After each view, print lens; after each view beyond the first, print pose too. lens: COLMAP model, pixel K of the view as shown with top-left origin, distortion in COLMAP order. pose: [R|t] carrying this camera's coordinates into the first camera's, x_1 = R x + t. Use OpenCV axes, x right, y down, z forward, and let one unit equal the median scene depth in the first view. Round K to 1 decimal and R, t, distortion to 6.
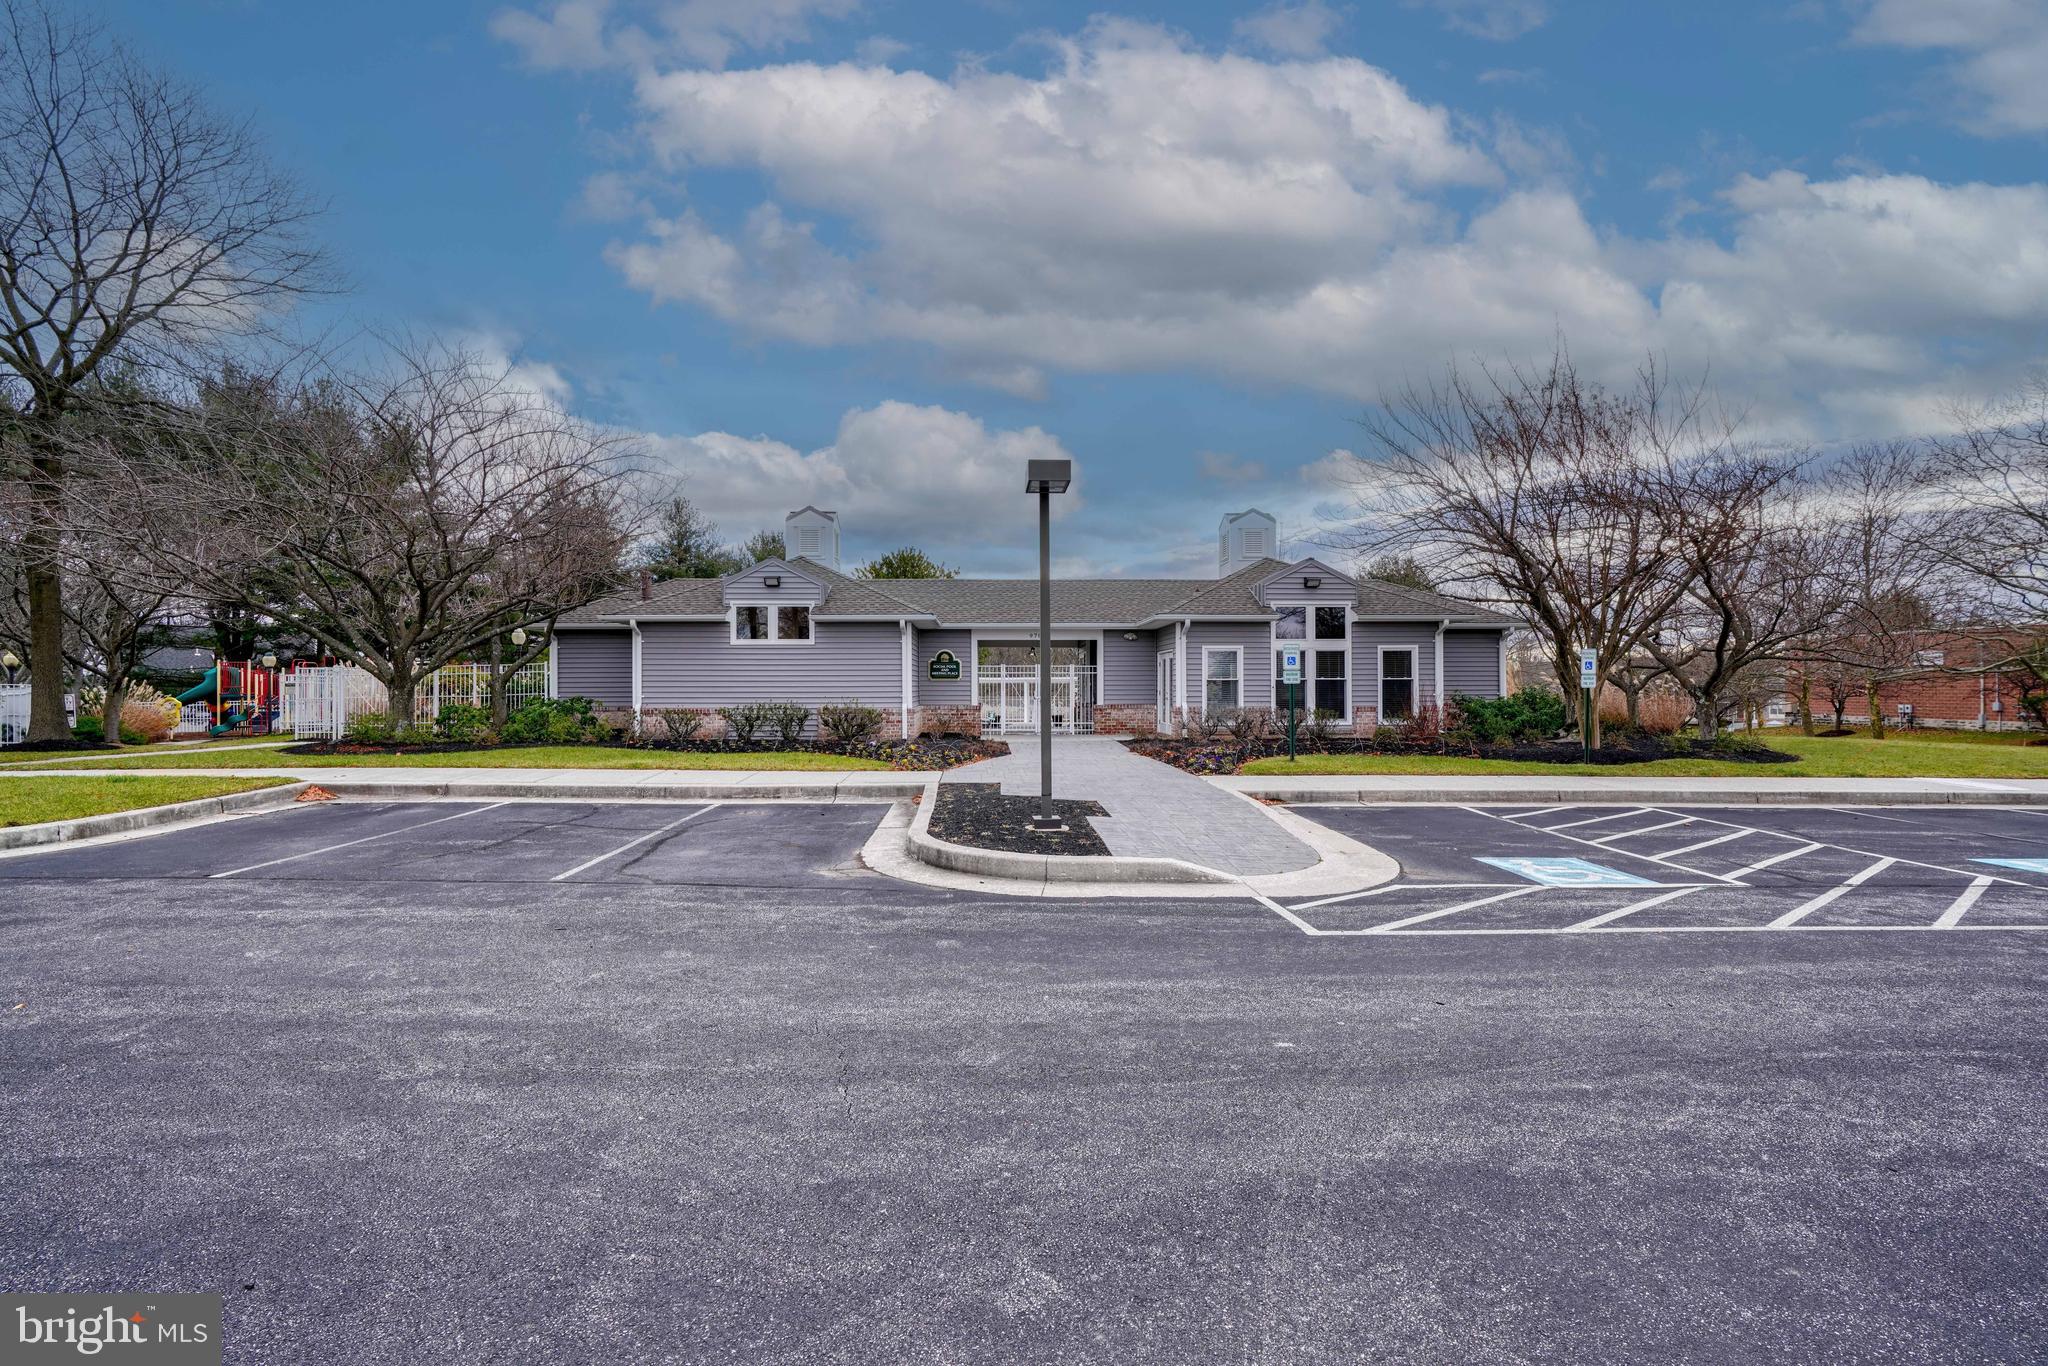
lens RADIAL K [[945.4, 0, 1015.8], [0, 945.4, 681.7], [0, 0, 1]] dist [-0.004468, -0.000177]
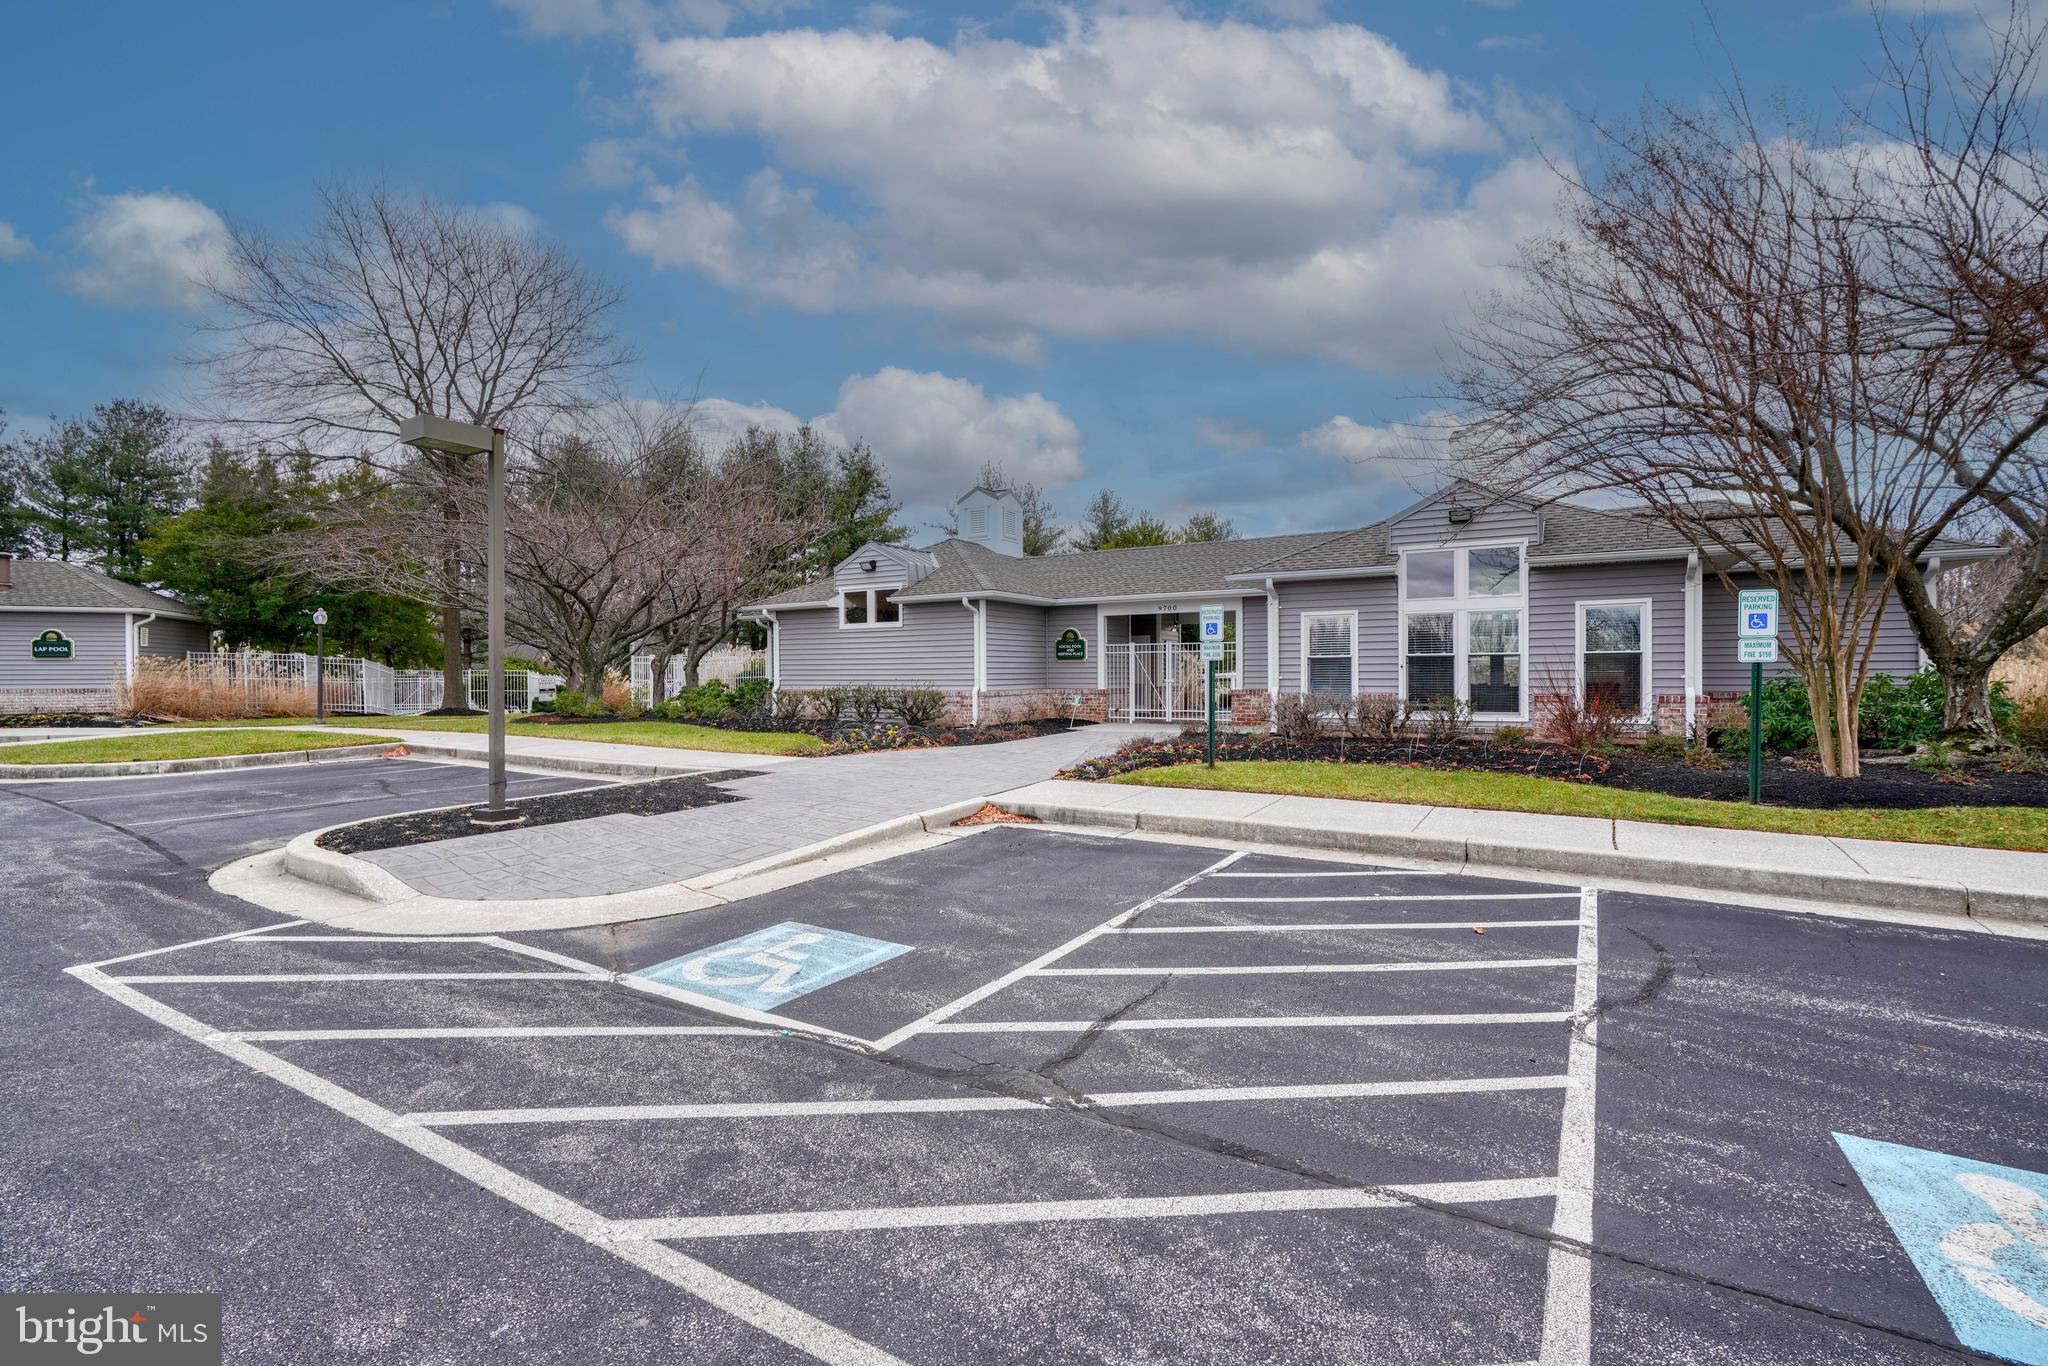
lens RADIAL K [[945.4, 0, 1019.7], [0, 945.4, 679.3], [0, 0, 1]] dist [-0.004468, -0.000177]
pose [[0.824442, 0.000464, -0.565946, 0.448306], [0.006284, 0.999931, 0.009974, 0.006617], [0.565911, -0.011780, 0.824382, 0.253718]]
